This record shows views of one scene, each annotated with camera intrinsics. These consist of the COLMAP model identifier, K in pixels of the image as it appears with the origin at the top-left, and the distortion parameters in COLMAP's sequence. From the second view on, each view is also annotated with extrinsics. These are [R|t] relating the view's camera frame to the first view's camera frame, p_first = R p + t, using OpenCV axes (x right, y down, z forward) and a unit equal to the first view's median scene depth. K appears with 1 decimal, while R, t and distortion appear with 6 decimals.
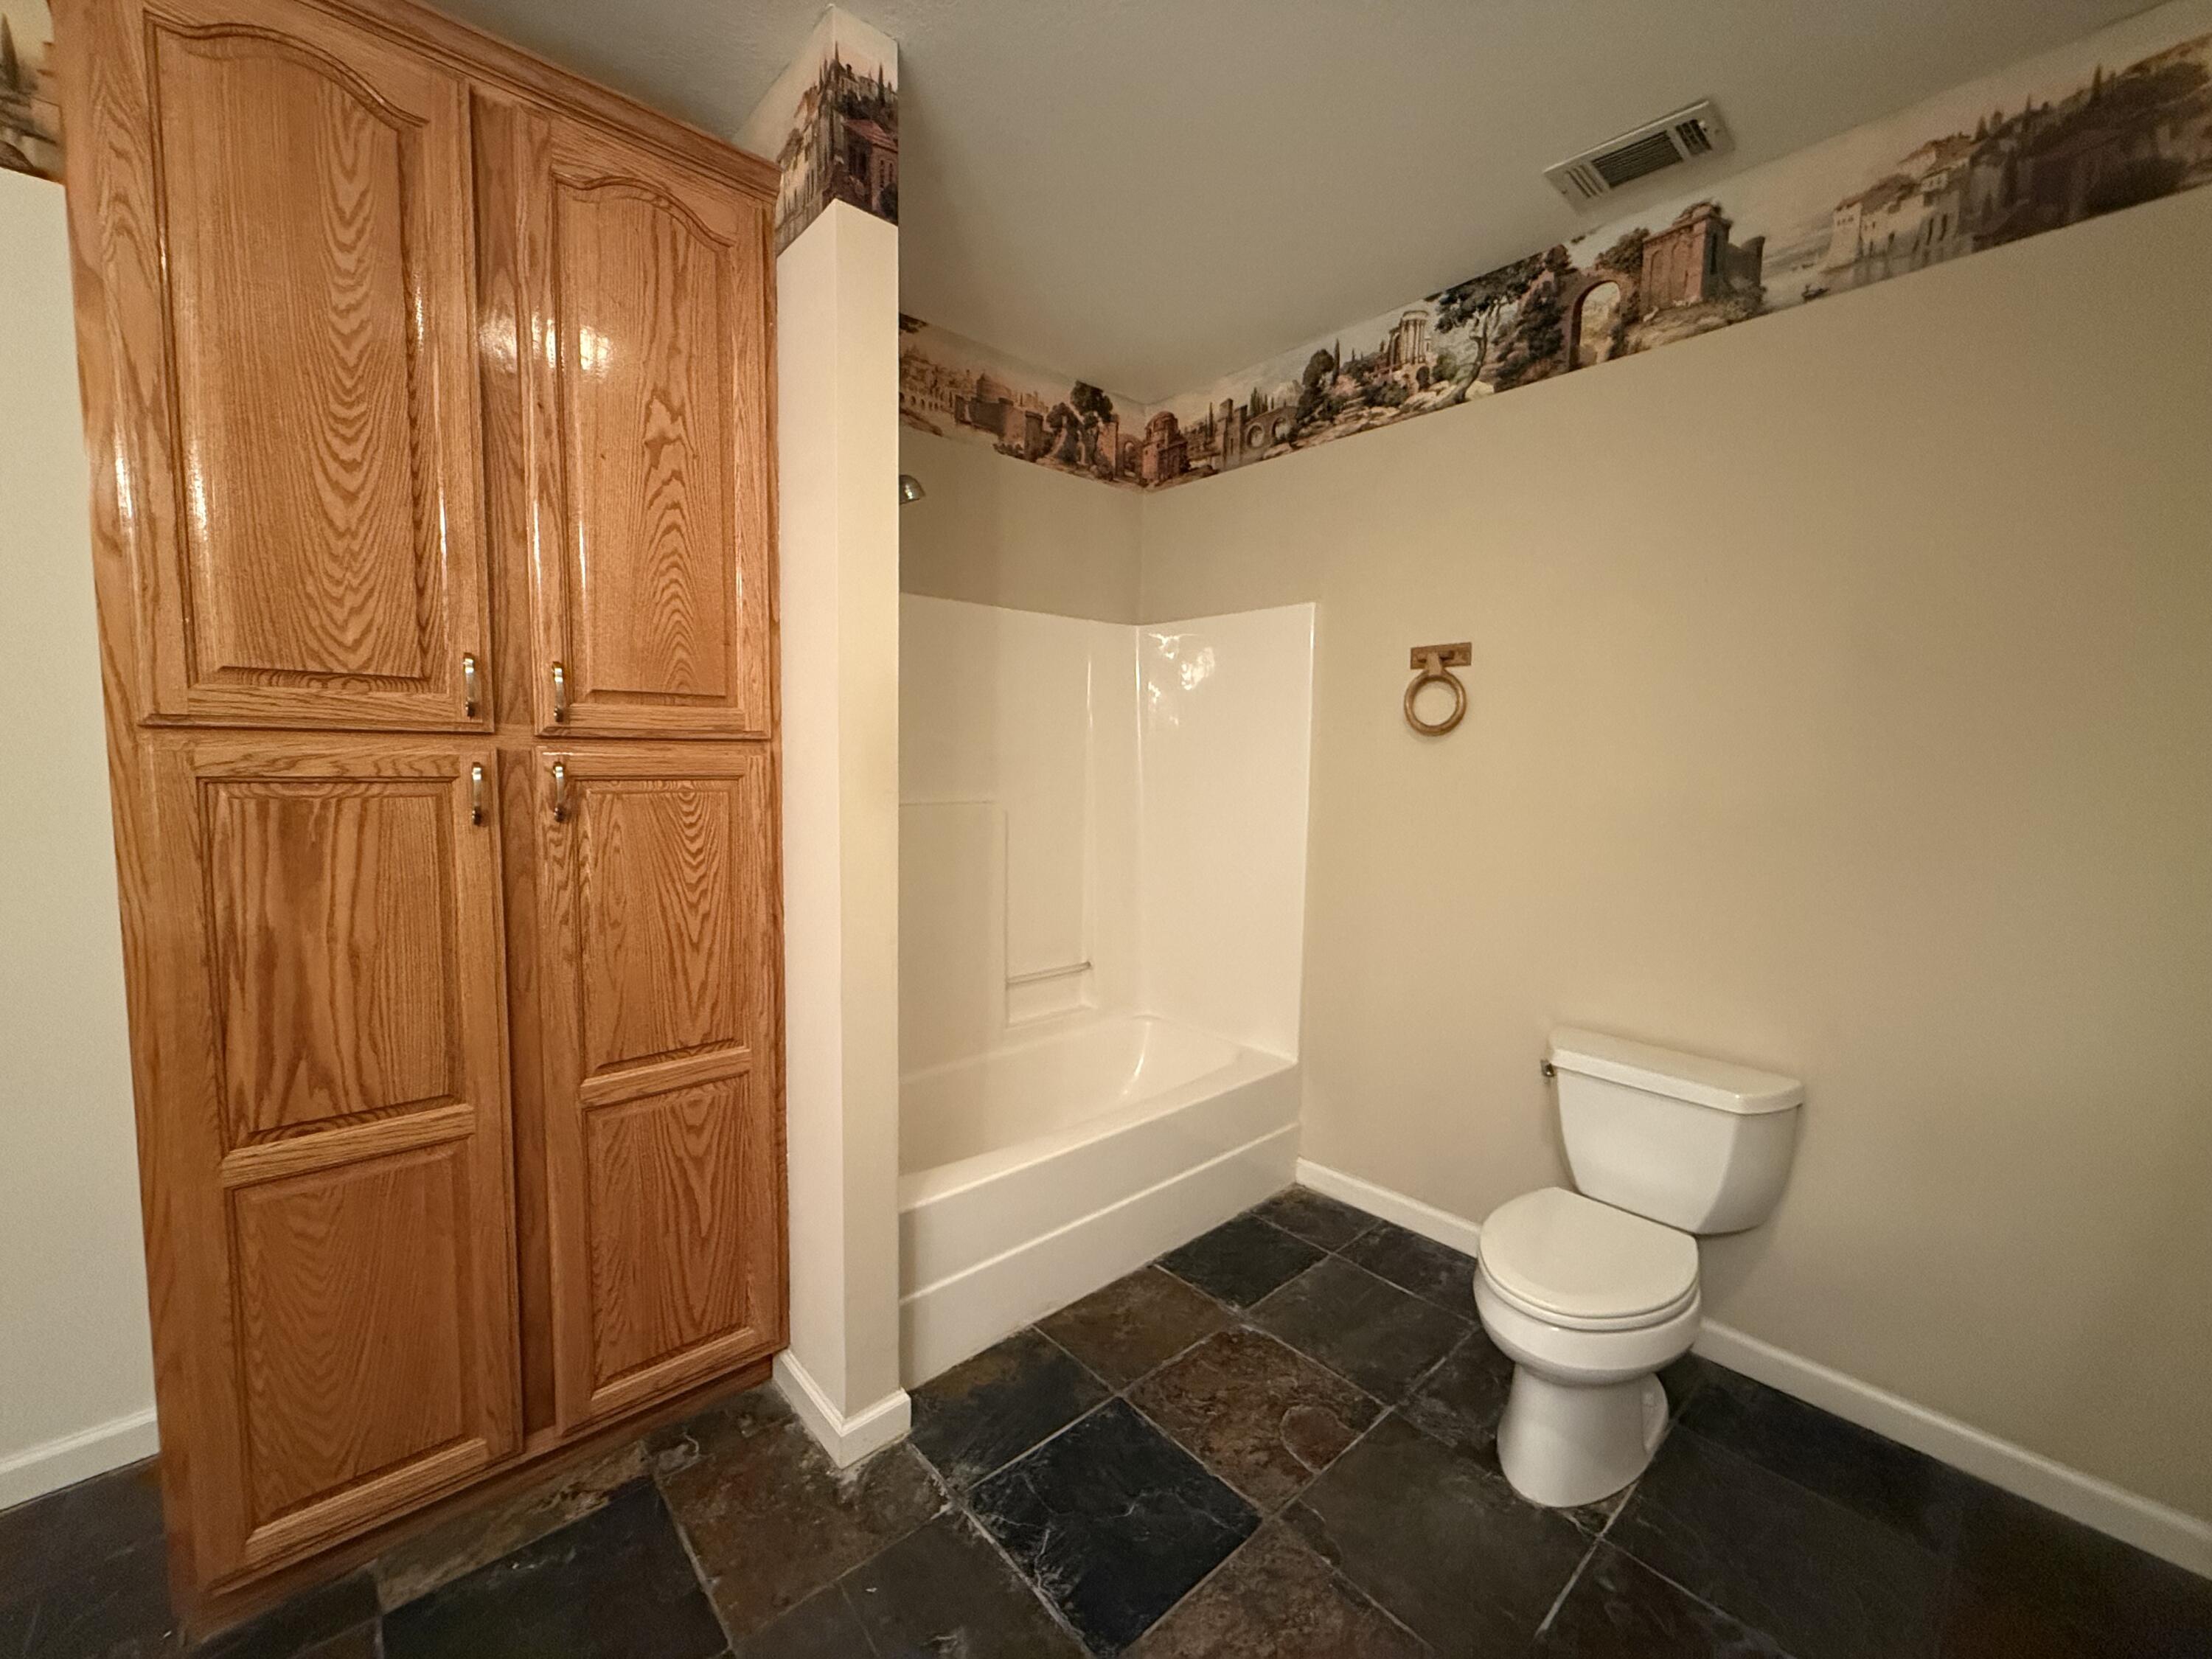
lens RADIAL K [[883.0, 0, 1097.8], [0, 883.0, 828.2], [0, 0, 1]] dist [-0.000827, -0.000103]
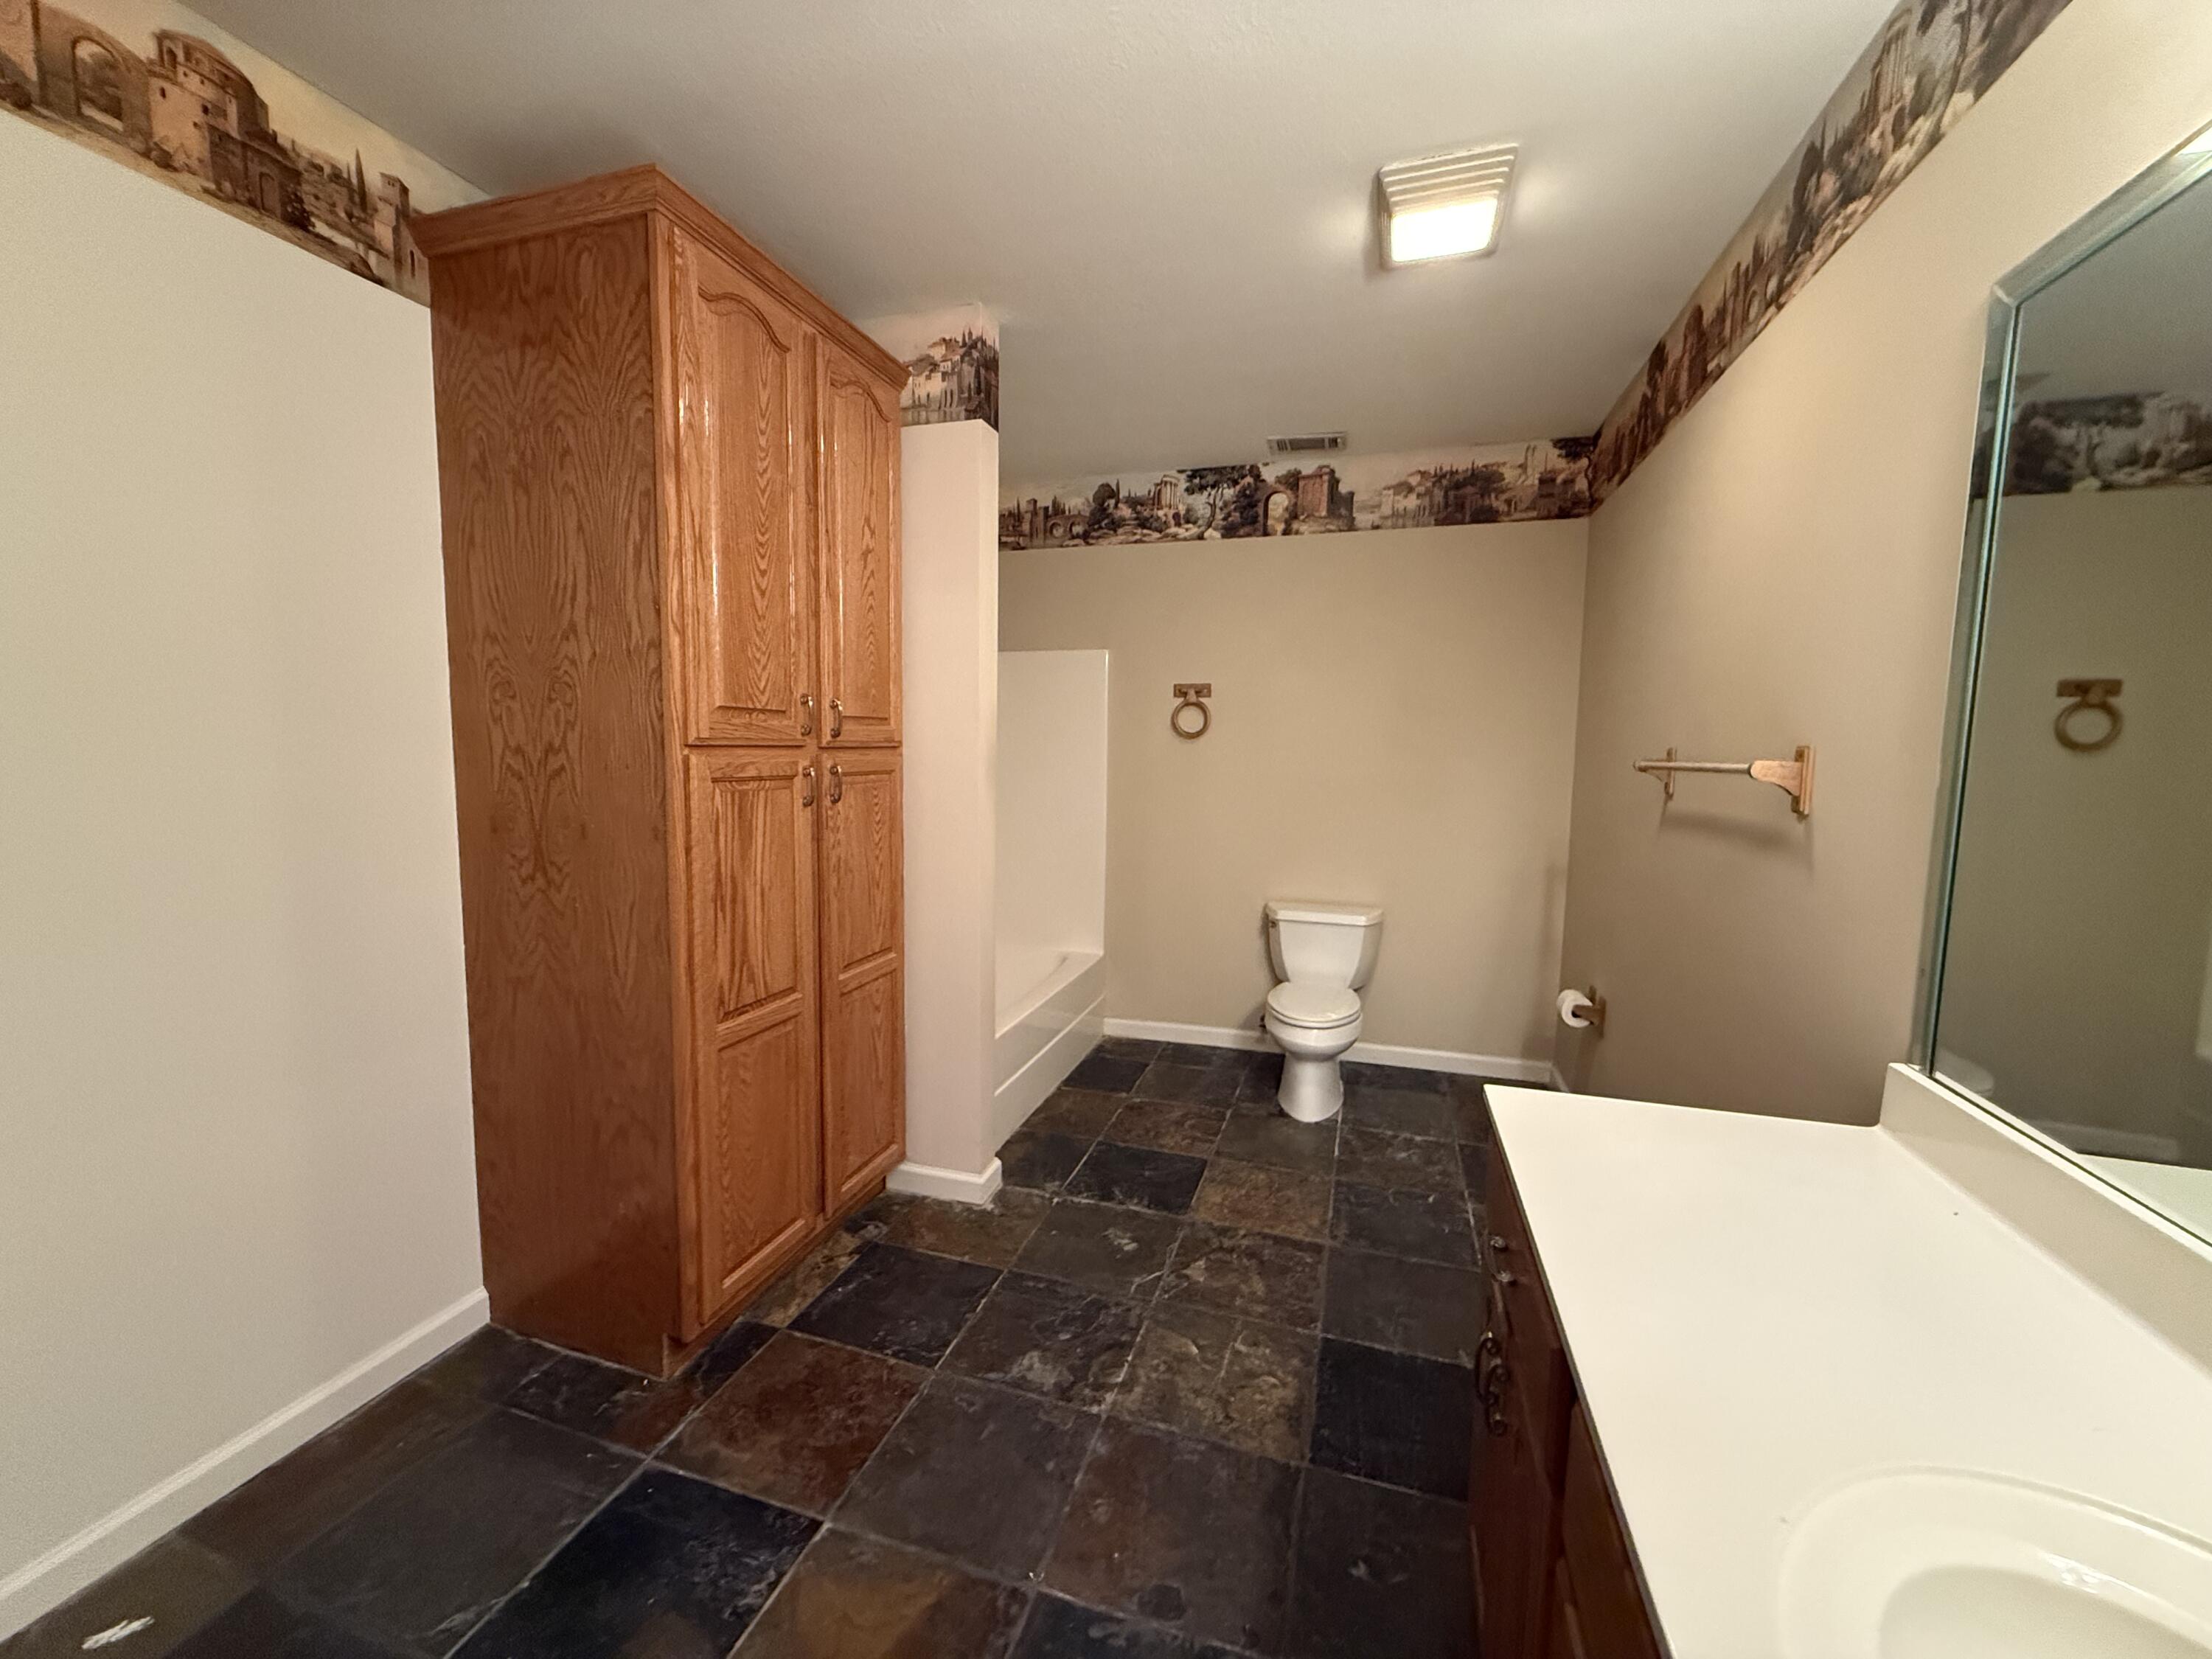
lens RADIAL K [[881.1, 0, 1098.0], [0, 881.1, 829.6], [0, 0, 1]] dist [-0.000683, -0.000263]
pose [[0.859365, -0.053148, 0.508594, -0.797247], [0.043274, 0.998575, 0.031232, 0.007872], [-0.509529, -0.004831, 0.860440, -0.426591]]
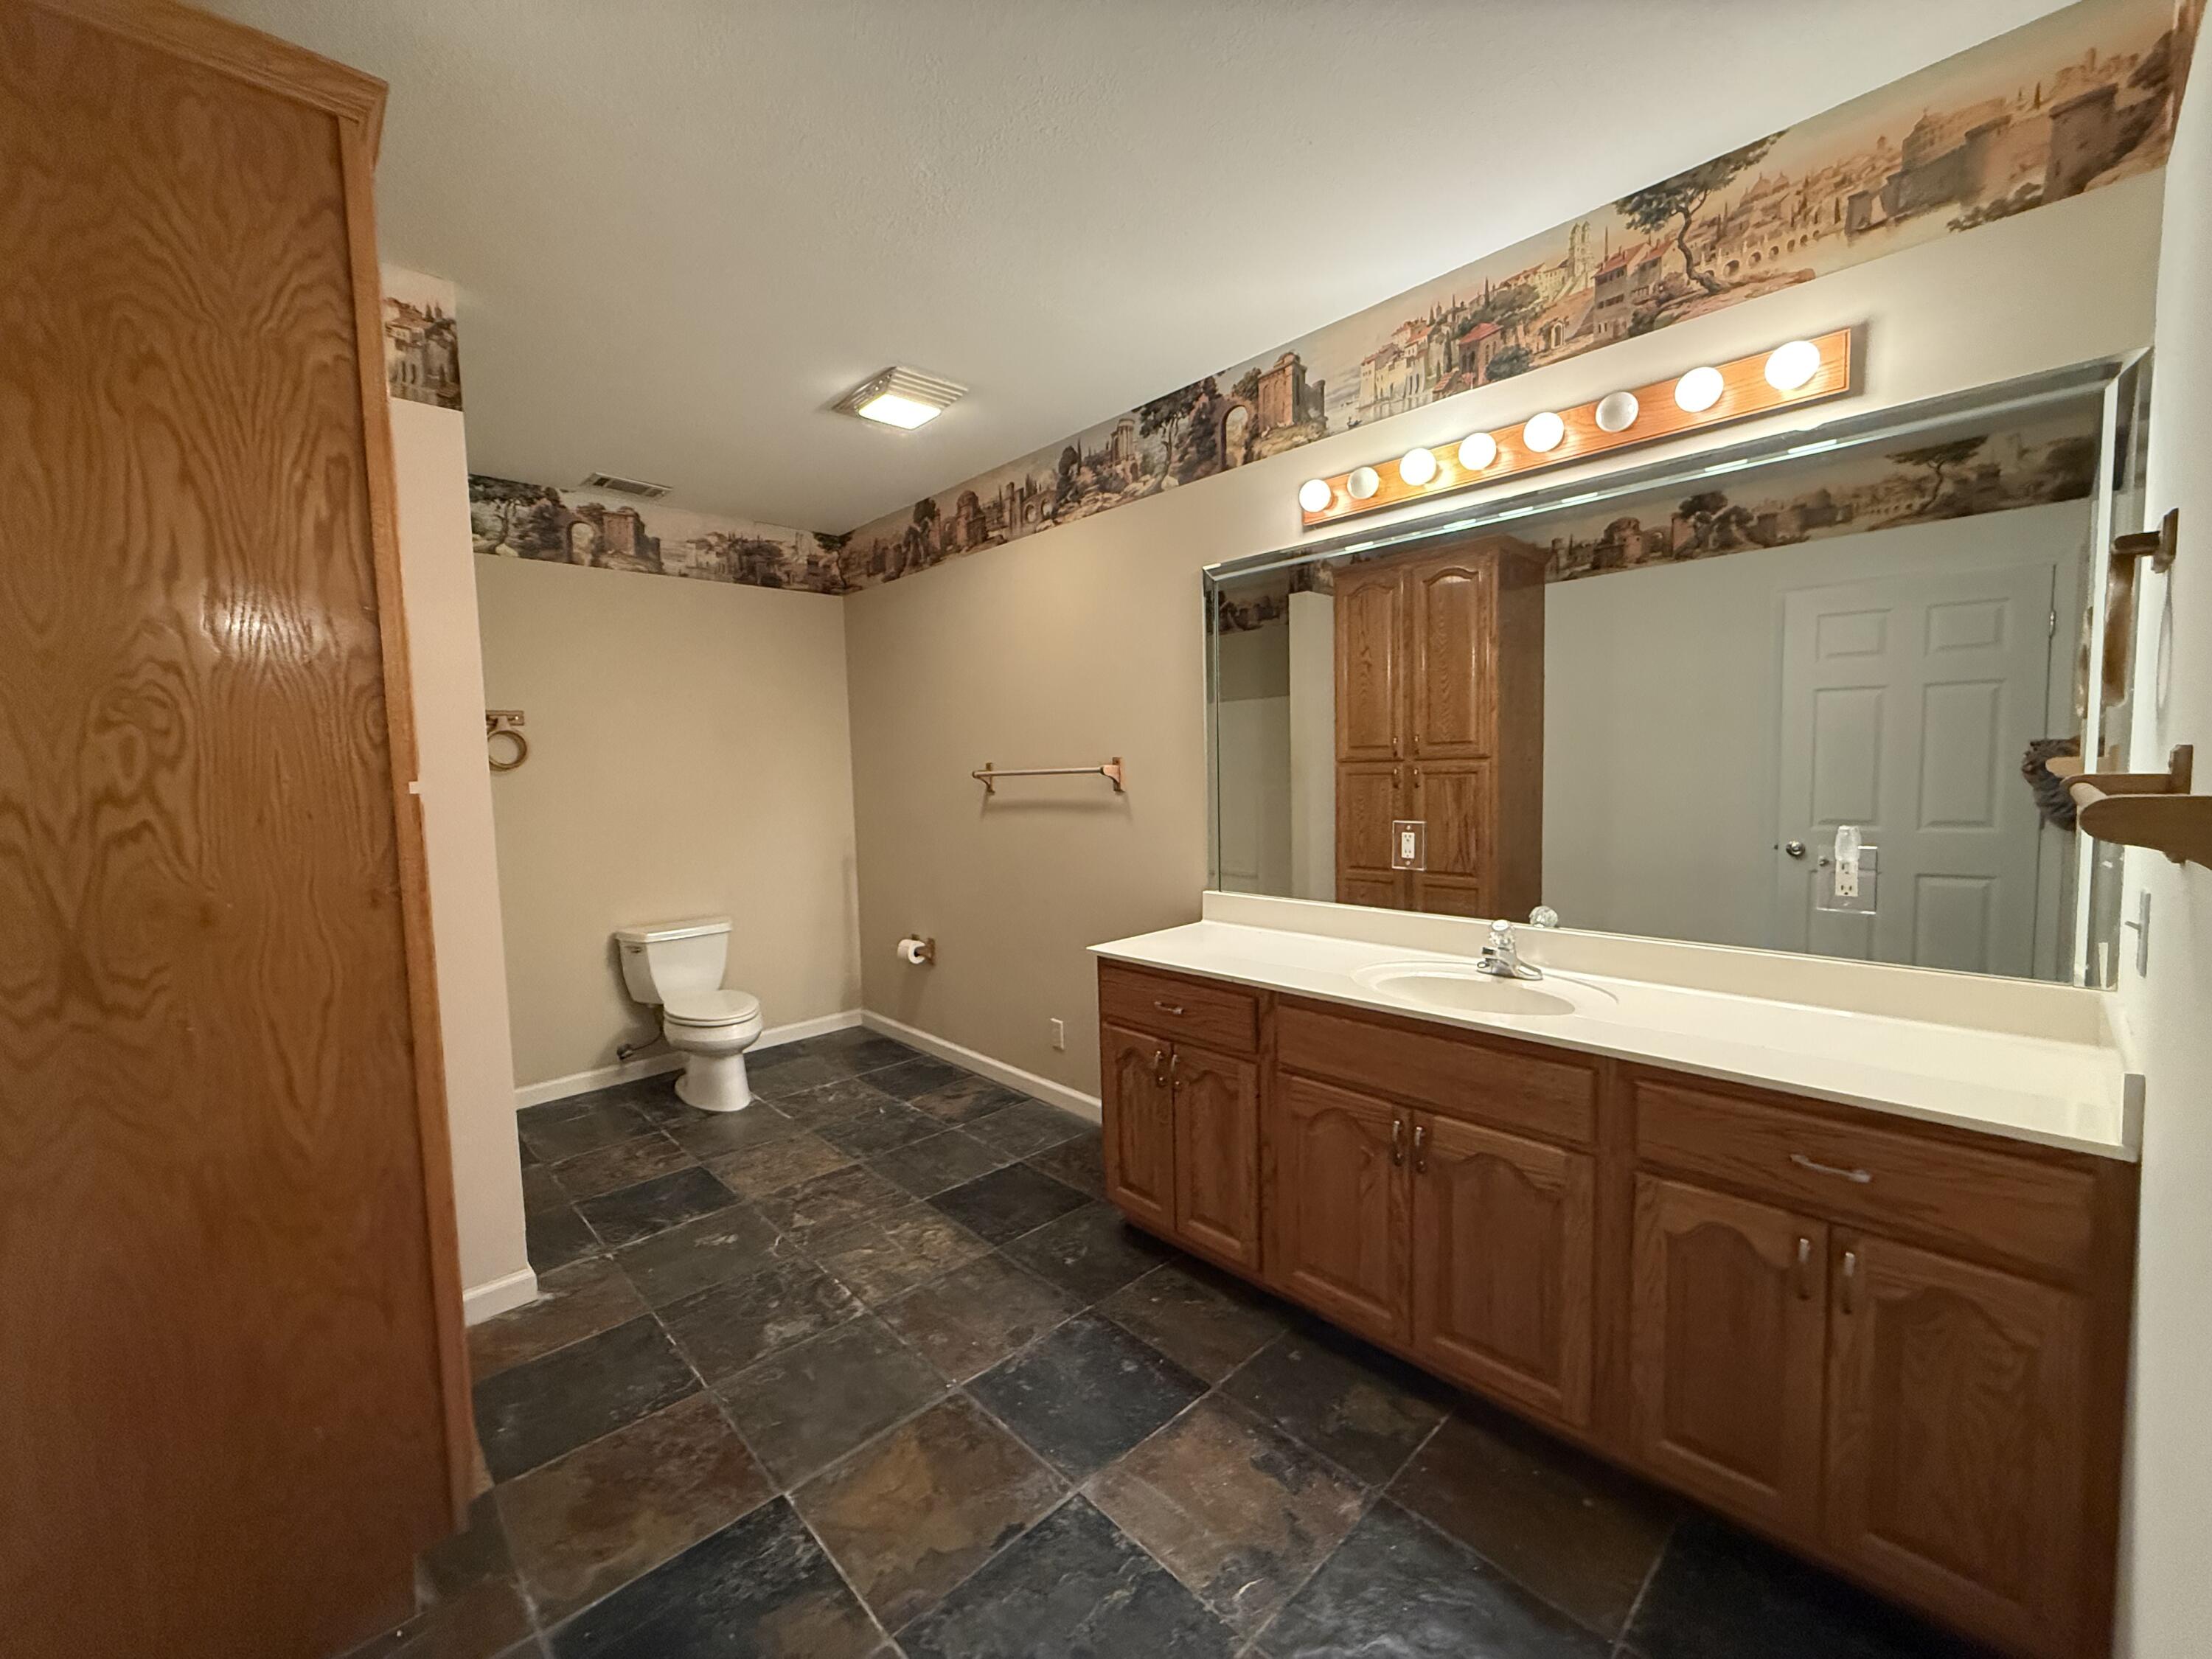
lens RADIAL K [[881.1, 0, 1098.0], [0, 881.1, 829.6], [0, 0, 1]] dist [-0.000683, -0.000263]
pose [[-0.030302, -0.086206, 0.995816, -1.485744], [0.111842, 0.989725, 0.089082, -0.034257], [-0.993264, 0.114073, -0.020349, 0.053624]]
